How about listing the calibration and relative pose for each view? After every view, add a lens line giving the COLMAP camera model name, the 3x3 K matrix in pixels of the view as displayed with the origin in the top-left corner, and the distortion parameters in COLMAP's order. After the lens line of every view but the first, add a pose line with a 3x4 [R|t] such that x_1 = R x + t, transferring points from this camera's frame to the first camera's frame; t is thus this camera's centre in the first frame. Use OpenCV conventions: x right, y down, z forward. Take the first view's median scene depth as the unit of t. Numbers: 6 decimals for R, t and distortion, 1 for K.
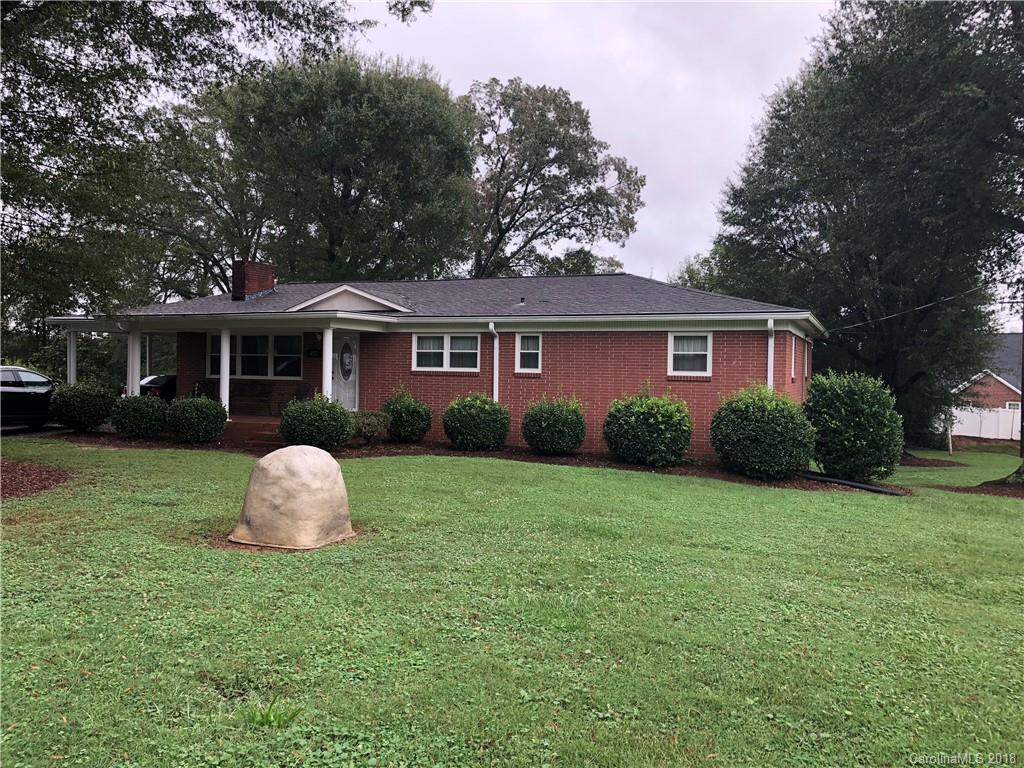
lens RADIAL K [[853.3, 0, 522.5], [0, 853.3, 377.3], [0, 0, 1]] dist [0.047030, -0.016139]
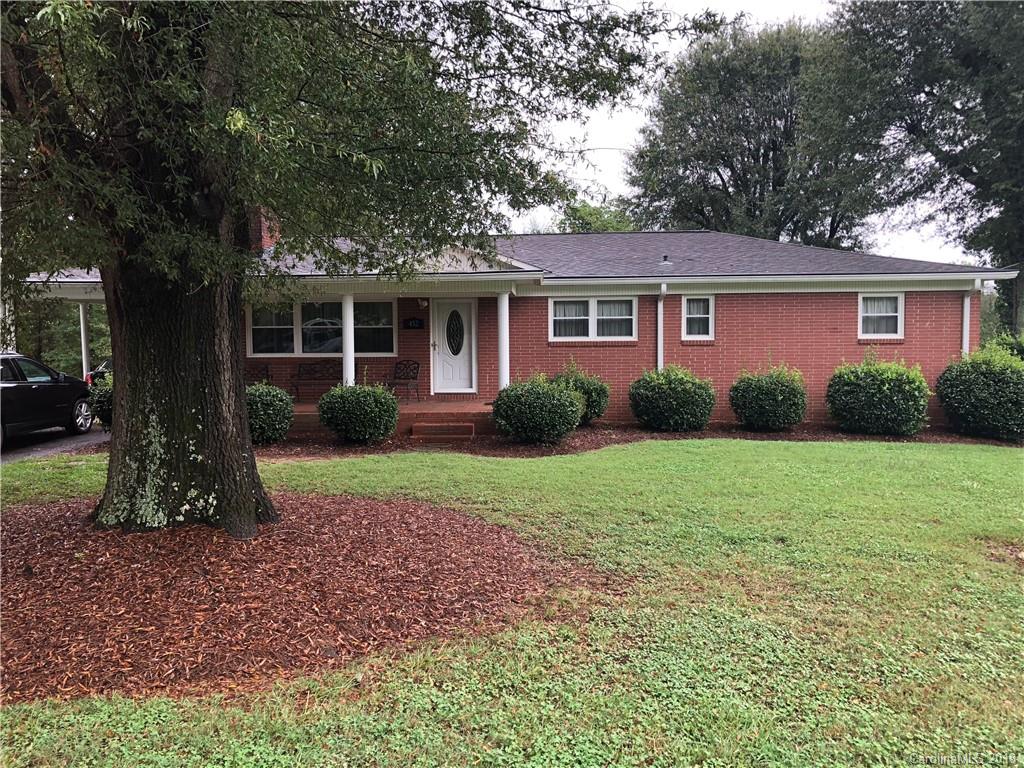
lens RADIAL K [[859.9, 0, 512.0], [0, 859.9, 384.0], [0, 0, 1]] dist [-0.005646, -0.005133]
pose [[0.937683, -0.044210, 0.344669, -0.468331], [0.027626, 0.998219, 0.052882, -0.011763], [-0.346393, -0.040065, 0.937234, 0.210175]]
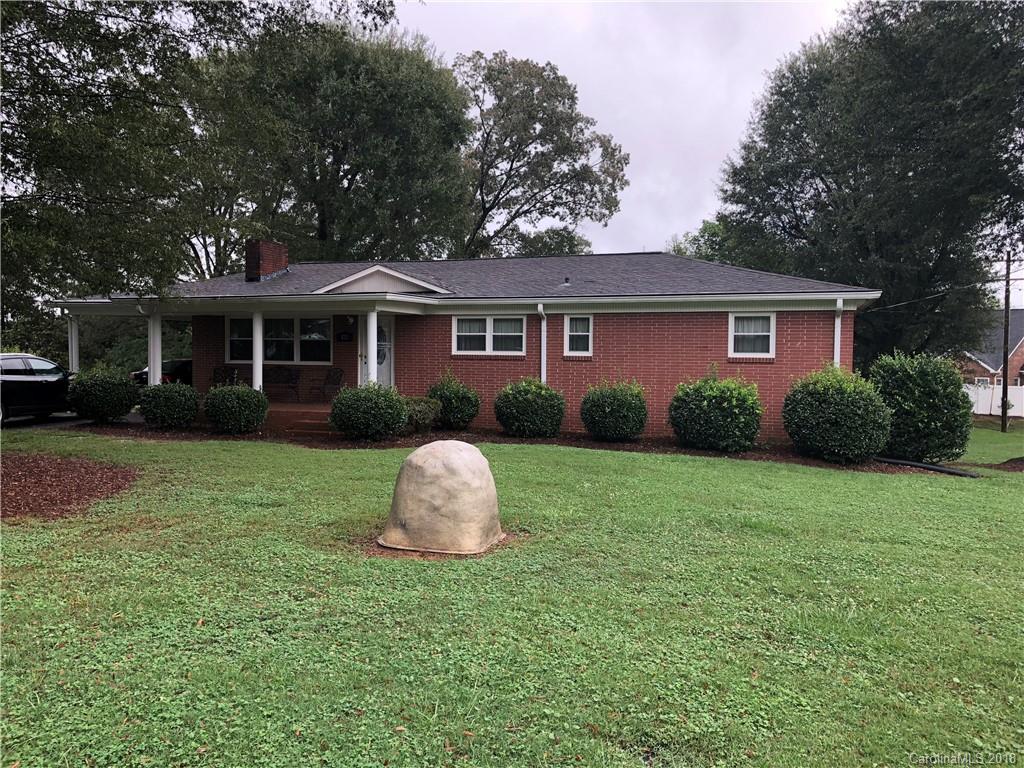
lens RADIAL K [[853.3, 0, 522.5], [0, 853.3, 377.3], [0, 0, 1]] dist [0.047030, -0.016139]
pose [[0.998180, -0.010431, 0.059390, -0.109034], [0.009013, 0.999669, 0.024090, -0.004516], [-0.059622, -0.023511, 0.997944, 0.037605]]
